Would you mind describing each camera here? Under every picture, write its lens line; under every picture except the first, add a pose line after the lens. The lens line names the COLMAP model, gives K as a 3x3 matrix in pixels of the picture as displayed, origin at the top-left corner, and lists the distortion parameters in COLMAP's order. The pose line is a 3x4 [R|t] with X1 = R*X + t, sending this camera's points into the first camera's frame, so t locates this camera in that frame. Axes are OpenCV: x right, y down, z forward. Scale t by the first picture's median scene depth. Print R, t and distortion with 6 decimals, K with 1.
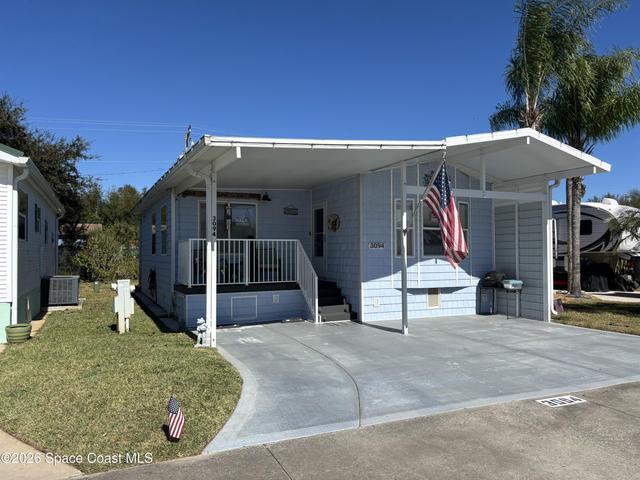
lens RADIAL K [[484.3, 0, 323.8], [0, 484.3, 242.5], [0, 0, 1]] dist [0.058740, -0.076619]
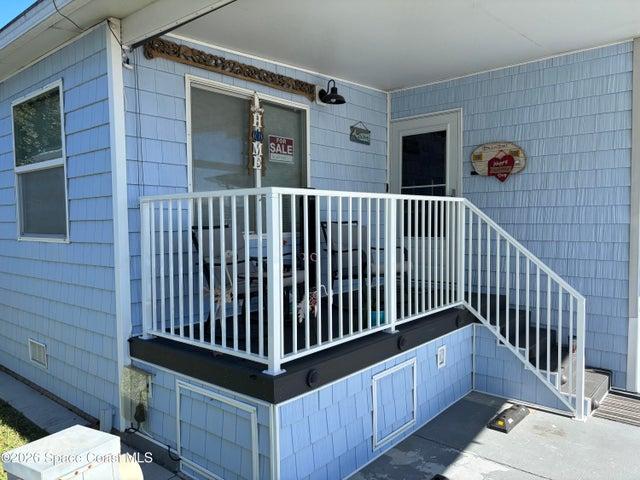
lens RADIAL K [[485.5, 0, 320.0], [0, 485.5, 240.0], [0, 0, 1]] dist [0.050074, -0.060210]
pose [[0.915418, -0.025144, 0.401718, -0.303694], [-0.003122, 0.997573, 0.069553, 0.000959], [-0.402492, -0.064924, 0.913118, 0.638414]]
